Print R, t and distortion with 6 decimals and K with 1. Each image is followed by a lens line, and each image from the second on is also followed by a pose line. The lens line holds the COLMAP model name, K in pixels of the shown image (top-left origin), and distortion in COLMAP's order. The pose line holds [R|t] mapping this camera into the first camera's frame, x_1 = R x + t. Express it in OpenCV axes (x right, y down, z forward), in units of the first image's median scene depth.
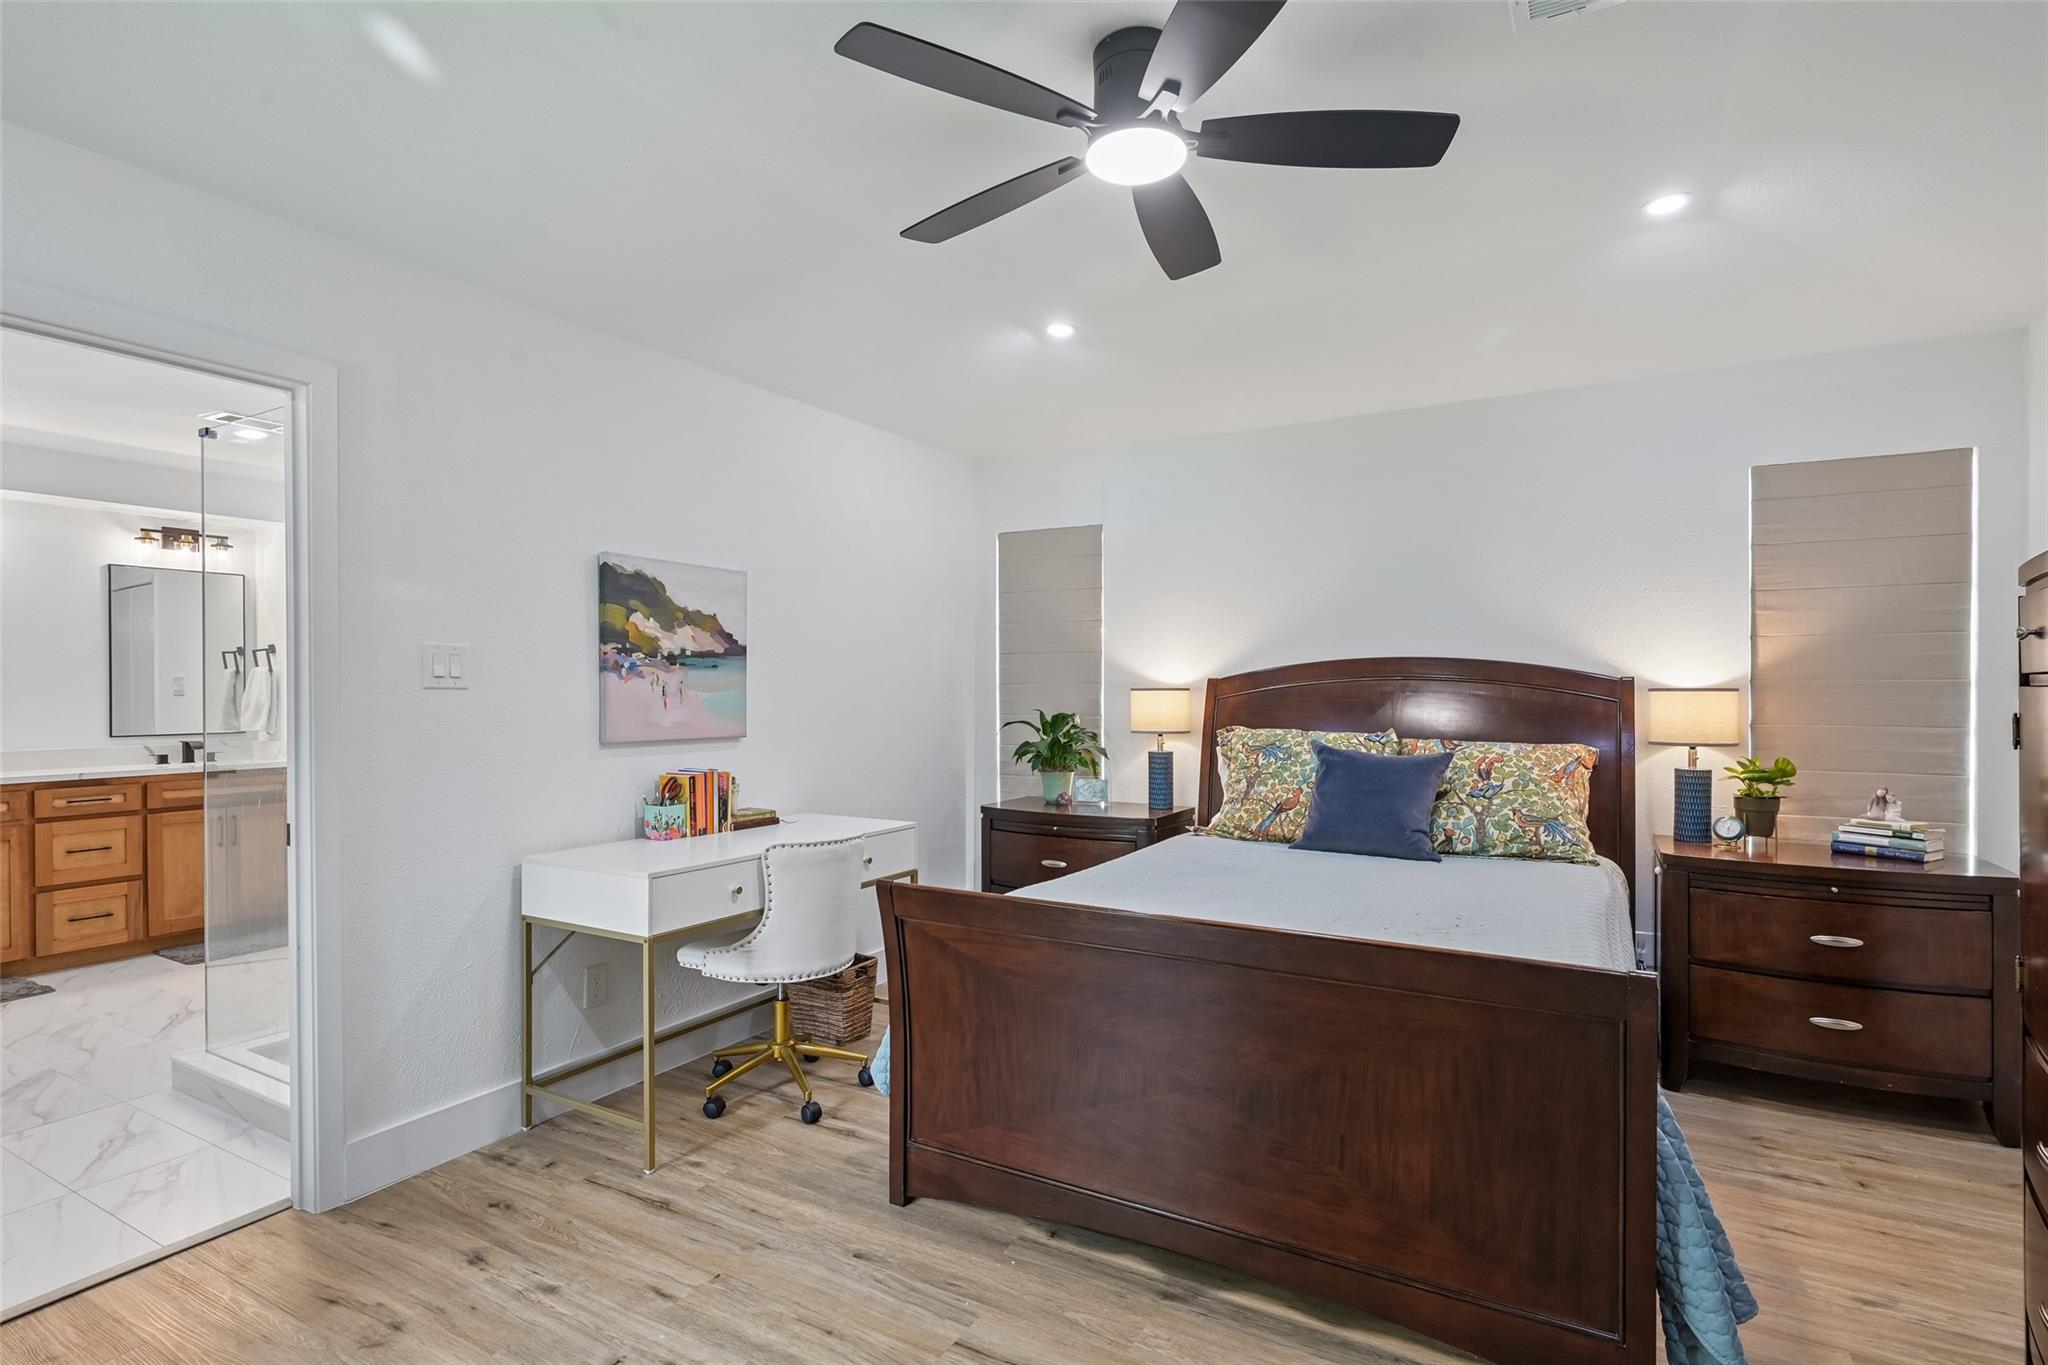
lens RADIAL K [[990.2, 0, 1013.3], [0, 990.2, 689.5], [0, 0, 1]] dist [-0.002922, 0.000961]
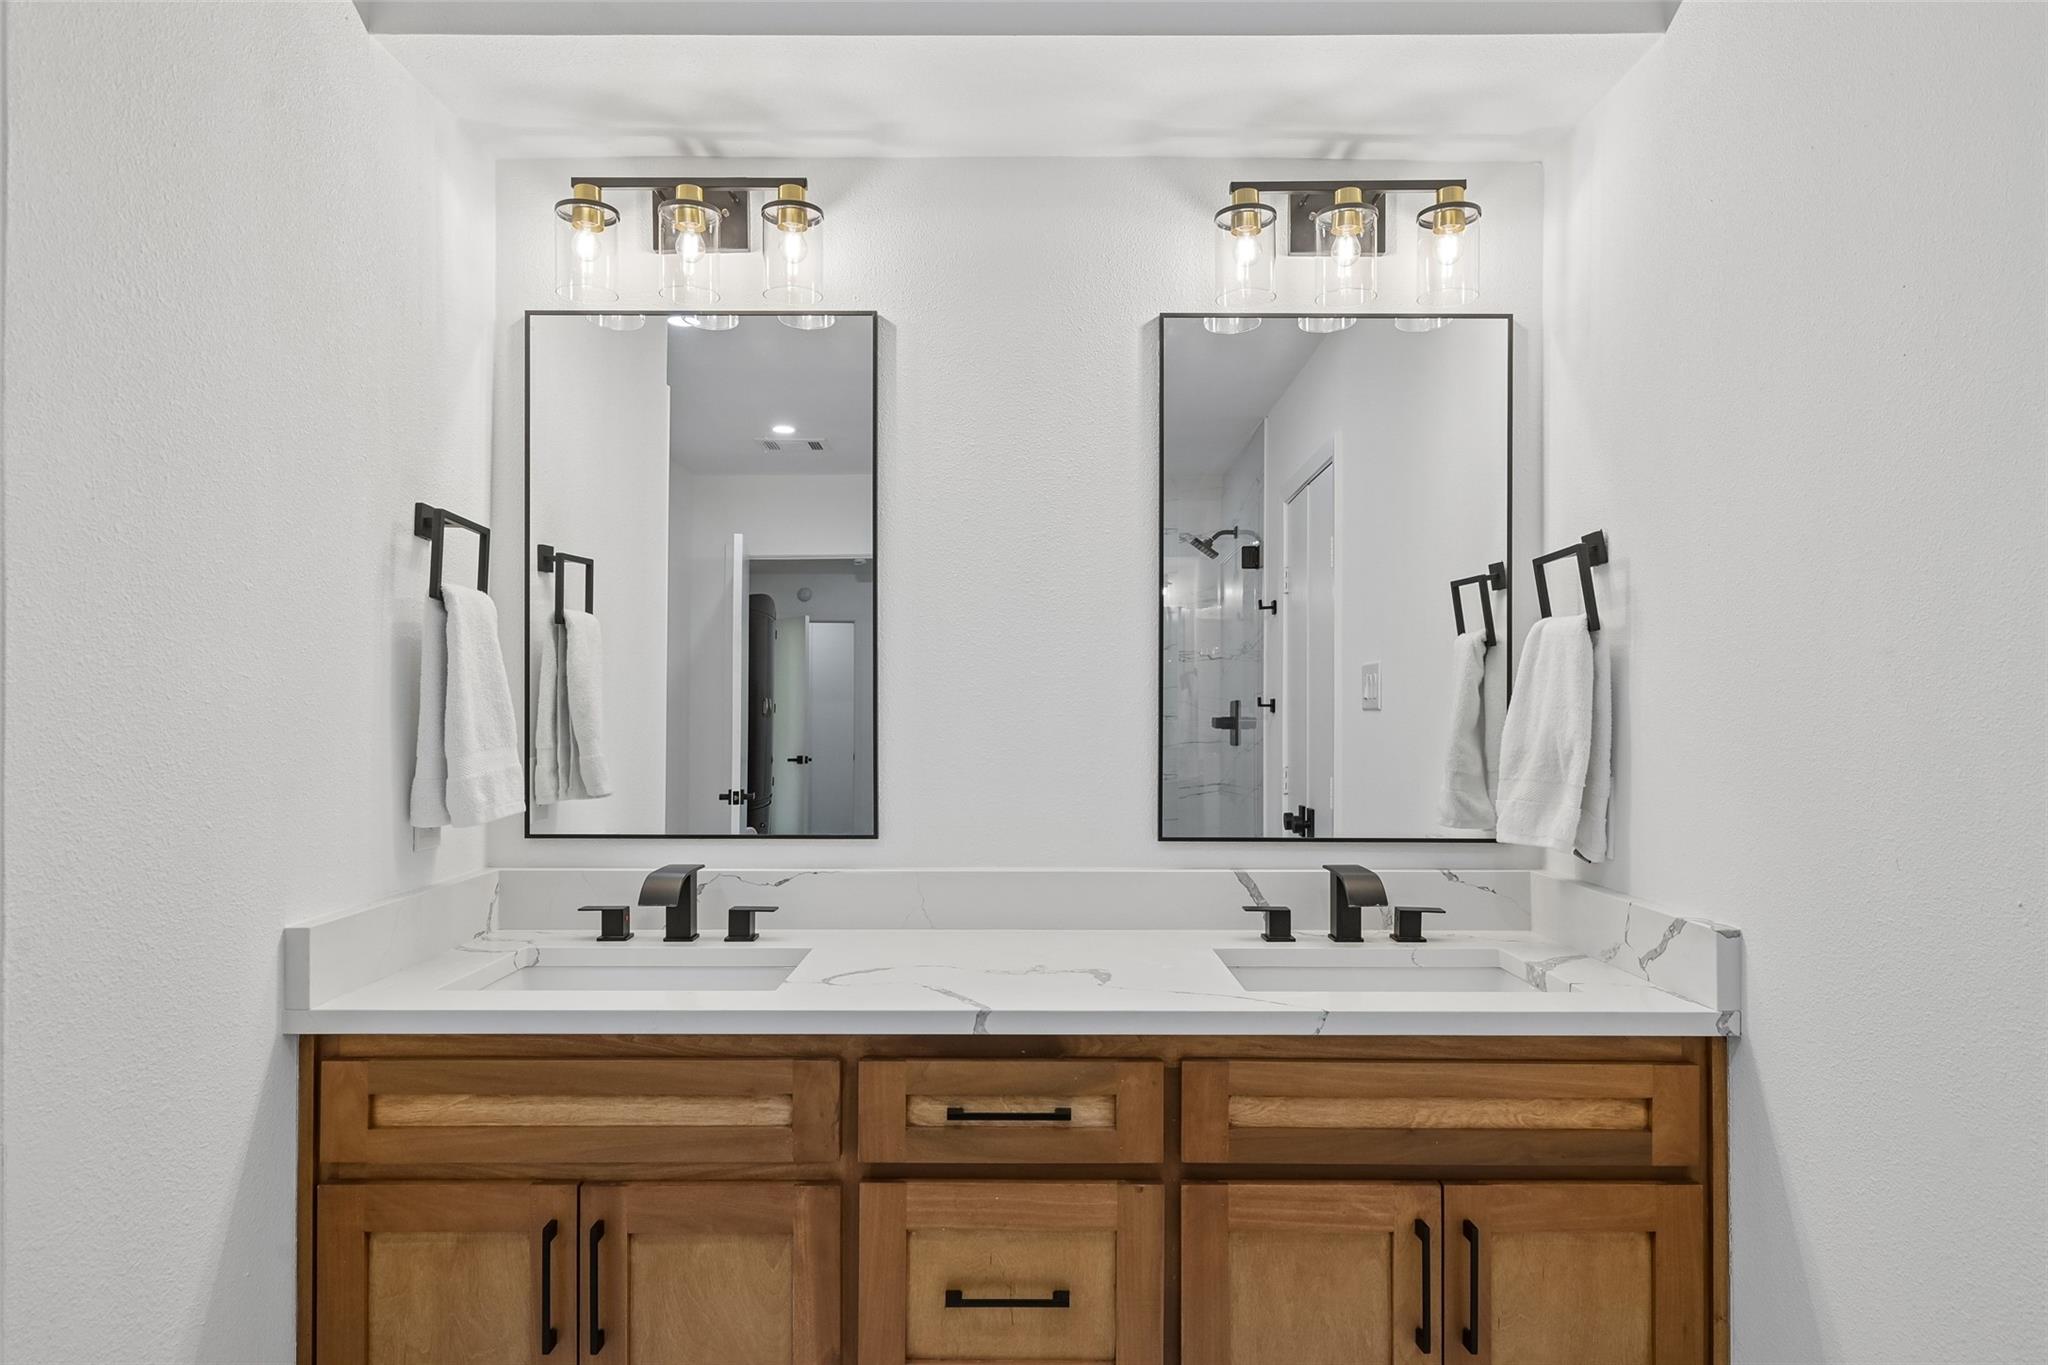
lens RADIAL K [[1206.5, 0, 1023.0], [0, 1206.5, 697.4], [0, 0, 1]] dist [0.000412, -0.001097]
pose [[0.501272, 0.008878, -0.865244, -0.626448], [-0.005227, 0.999960, 0.007232, -0.002376], [0.865274, 0.000898, 0.501298, 0.807264]]
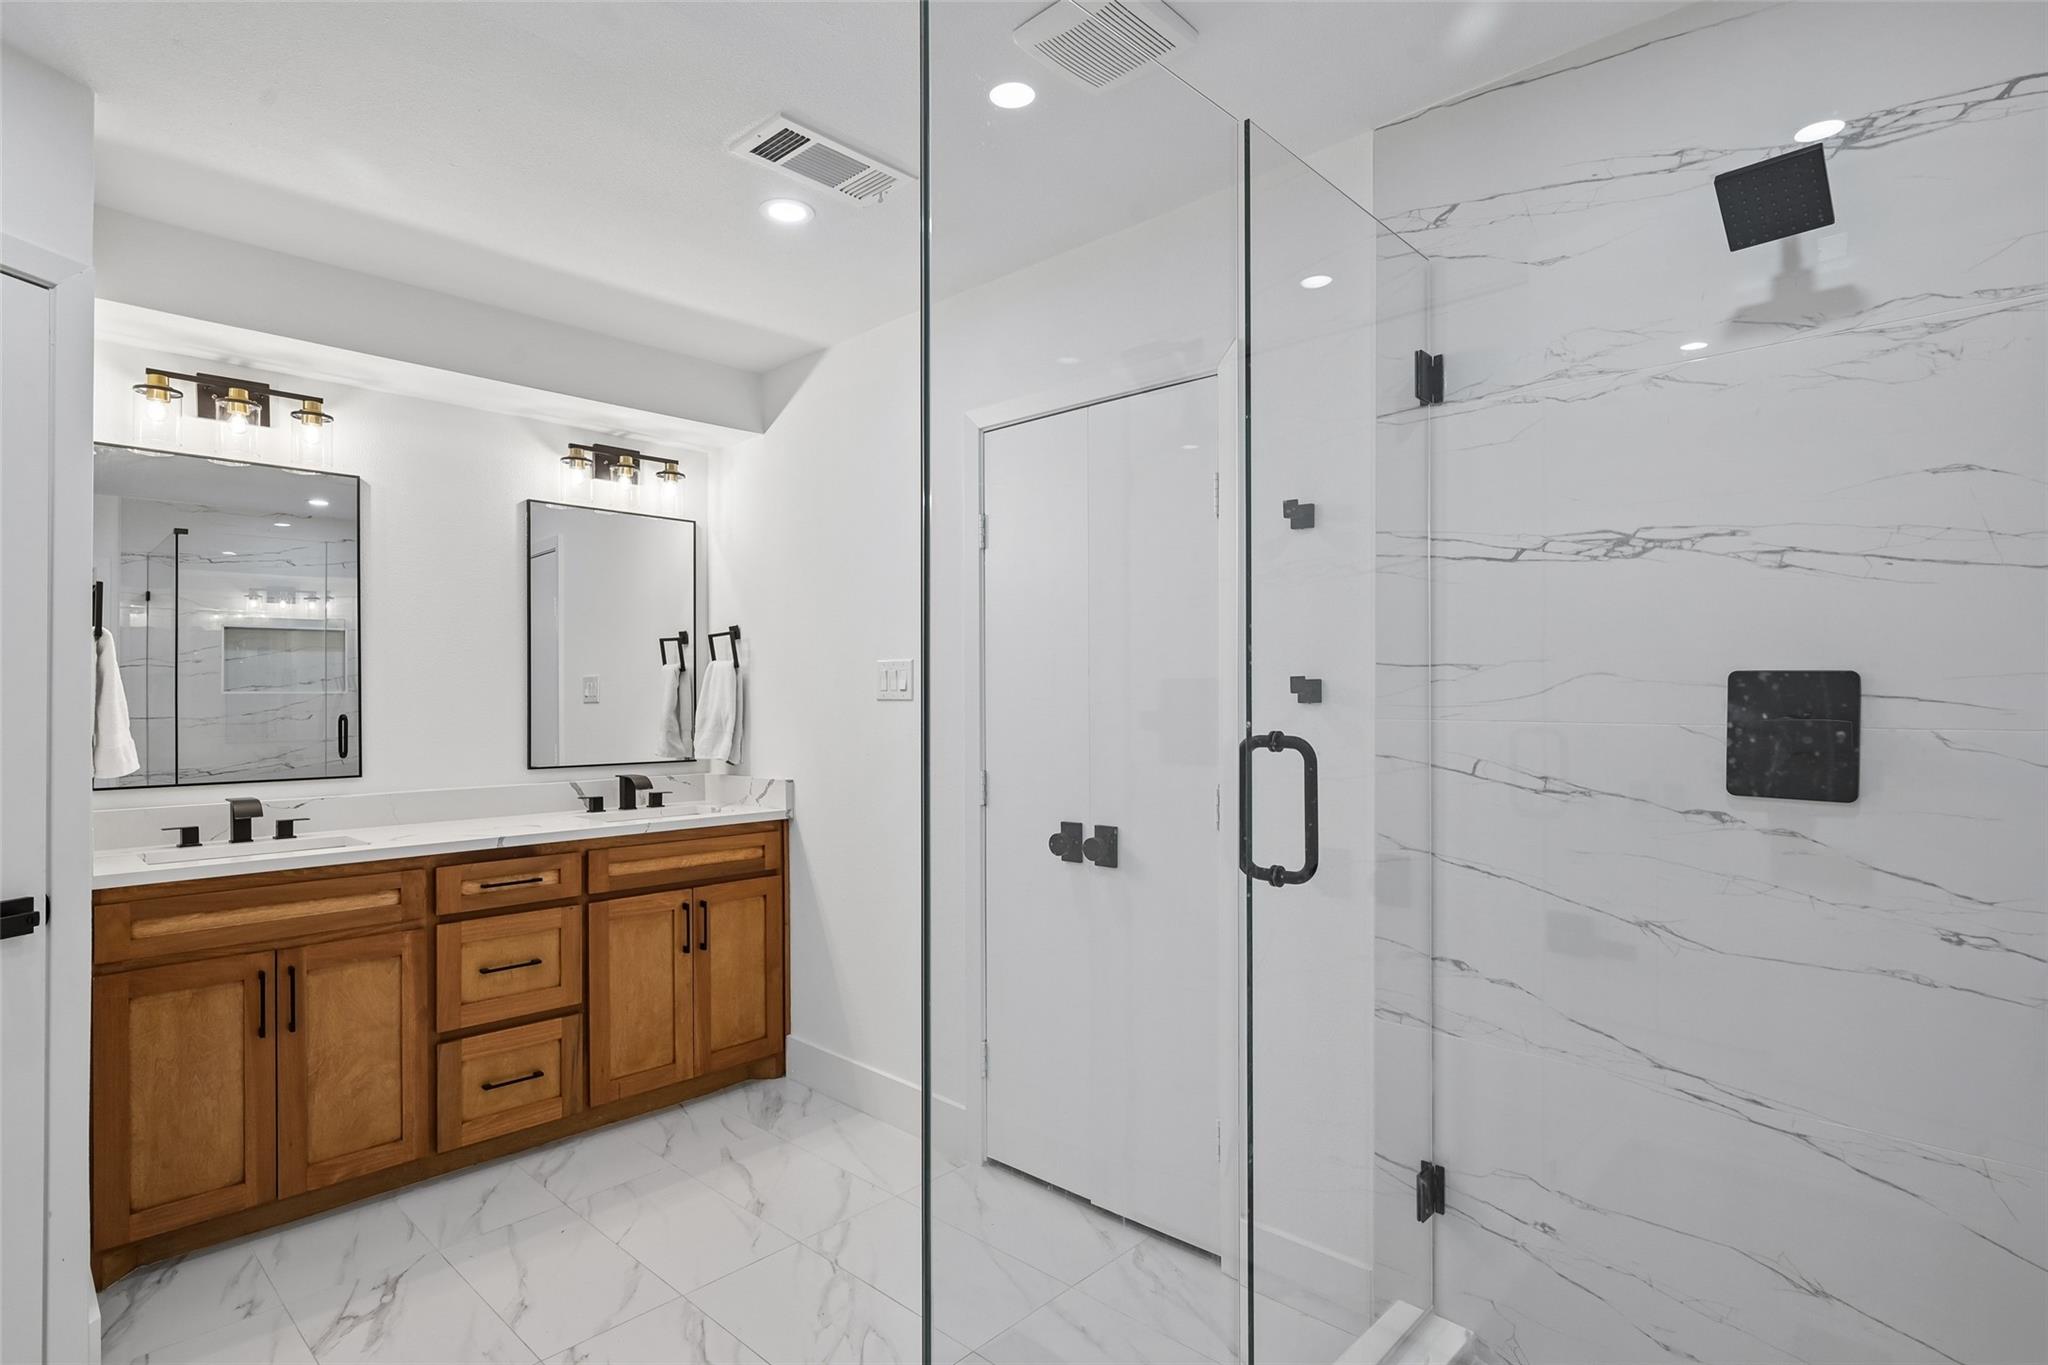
lens RADIAL K [[1041.4, 0, 1040.9], [0, 1041.4, 693.9], [0, 0, 1]] dist [0.003142, 0.000269]
pose [[0.974578, 0.004914, -0.223995, -0.465933], [-0.004885, 0.999988, 0.000679, -0.003120], [0.223995, 0.000432, 0.974590, 0.442428]]
